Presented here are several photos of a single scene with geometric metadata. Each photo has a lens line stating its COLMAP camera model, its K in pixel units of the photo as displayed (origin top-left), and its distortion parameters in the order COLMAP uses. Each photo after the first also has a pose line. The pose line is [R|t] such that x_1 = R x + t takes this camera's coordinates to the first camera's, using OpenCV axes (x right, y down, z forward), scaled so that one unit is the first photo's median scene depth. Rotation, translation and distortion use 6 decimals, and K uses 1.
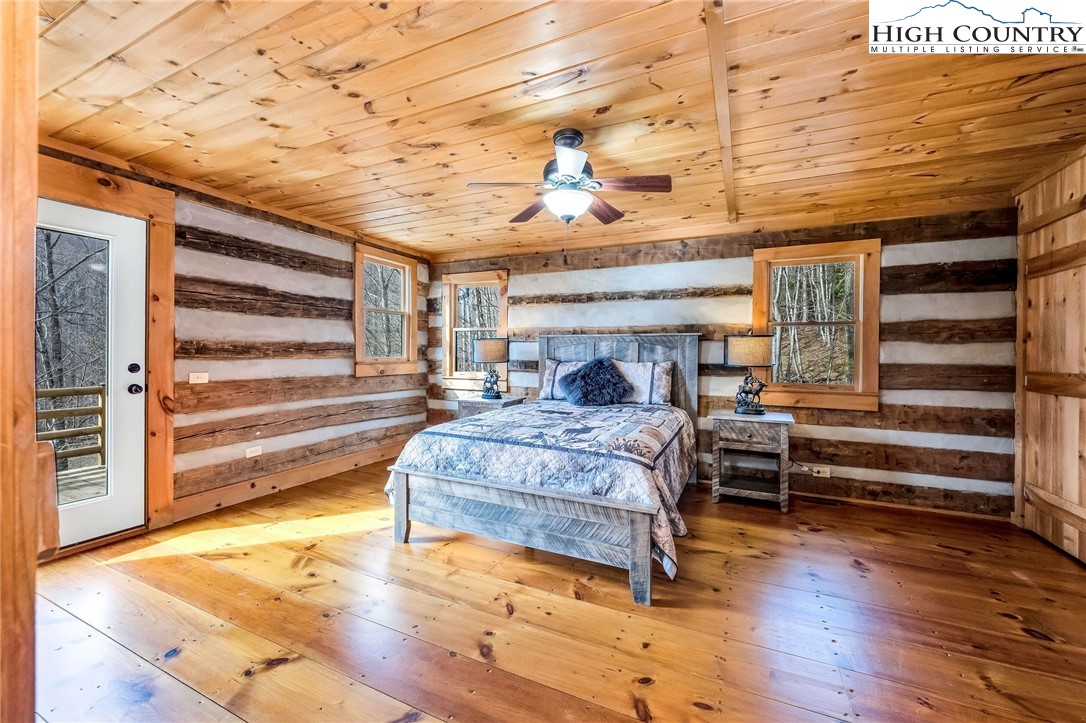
lens RADIAL K [[424.5, 0, 546.4], [0, 424.5, 351.9], [0, 0, 1]] dist [-0.000126, -0.000048]
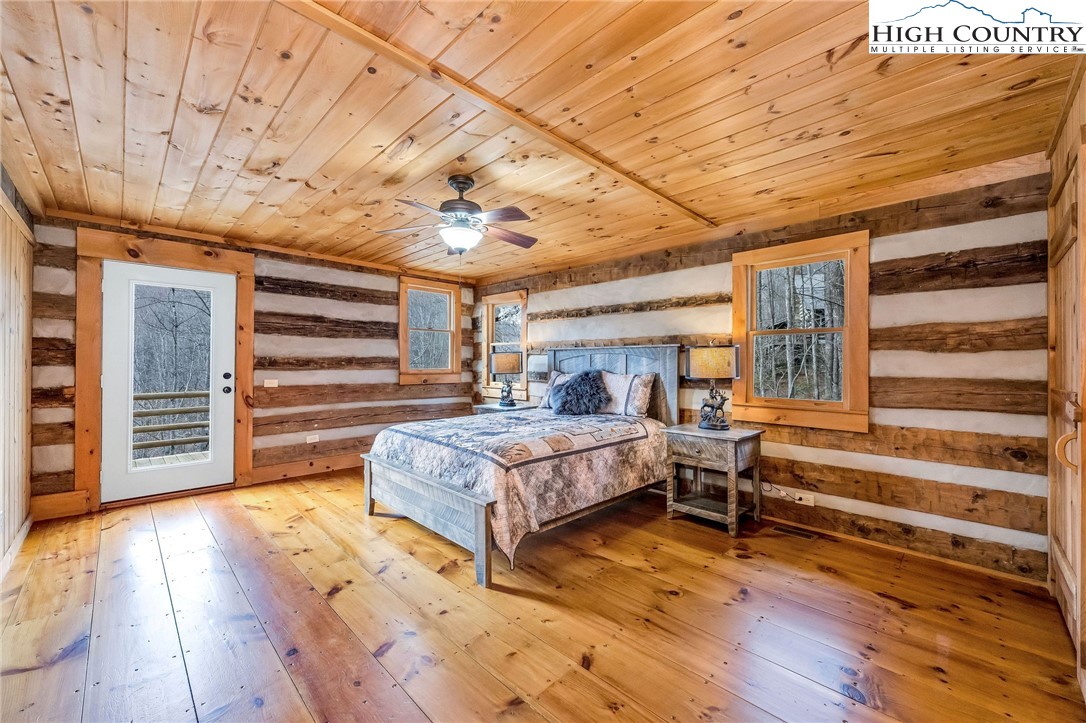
lens RADIAL K [[420.8, 0, 548.5], [0, 420.8, 358.1], [0, 0, 1]] dist [0.000274, 0.000123]
pose [[0.942392, -0.007479, -0.334426, 0.451519], [0.002888, 0.999895, -0.014223, 0.000348], [0.334497, 0.012438, 0.942315, -0.007376]]
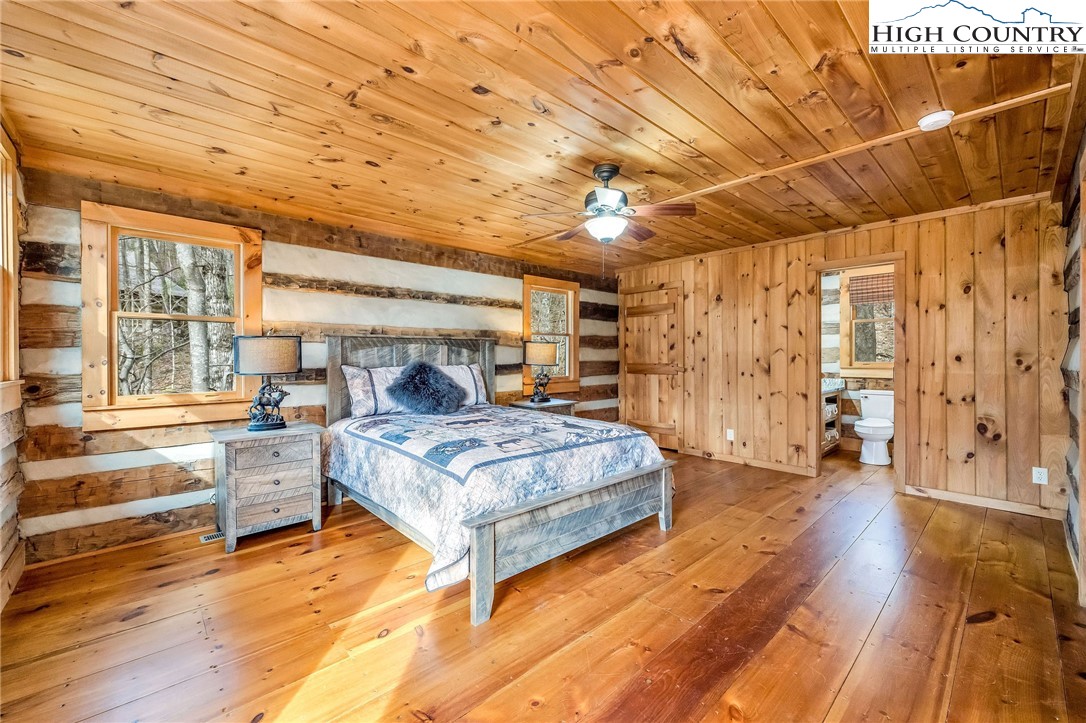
lens RADIAL K [[427.3, 0, 543.0], [0, 427.3, 361.5], [0, 0, 1]] dist [-0.000131, 0.000008]
pose [[0.393704, -0.021085, 0.918995, -0.736880], [0.004533, 0.999769, 0.020996, -0.005810], [-0.919226, -0.004101, 0.393709, 0.477161]]
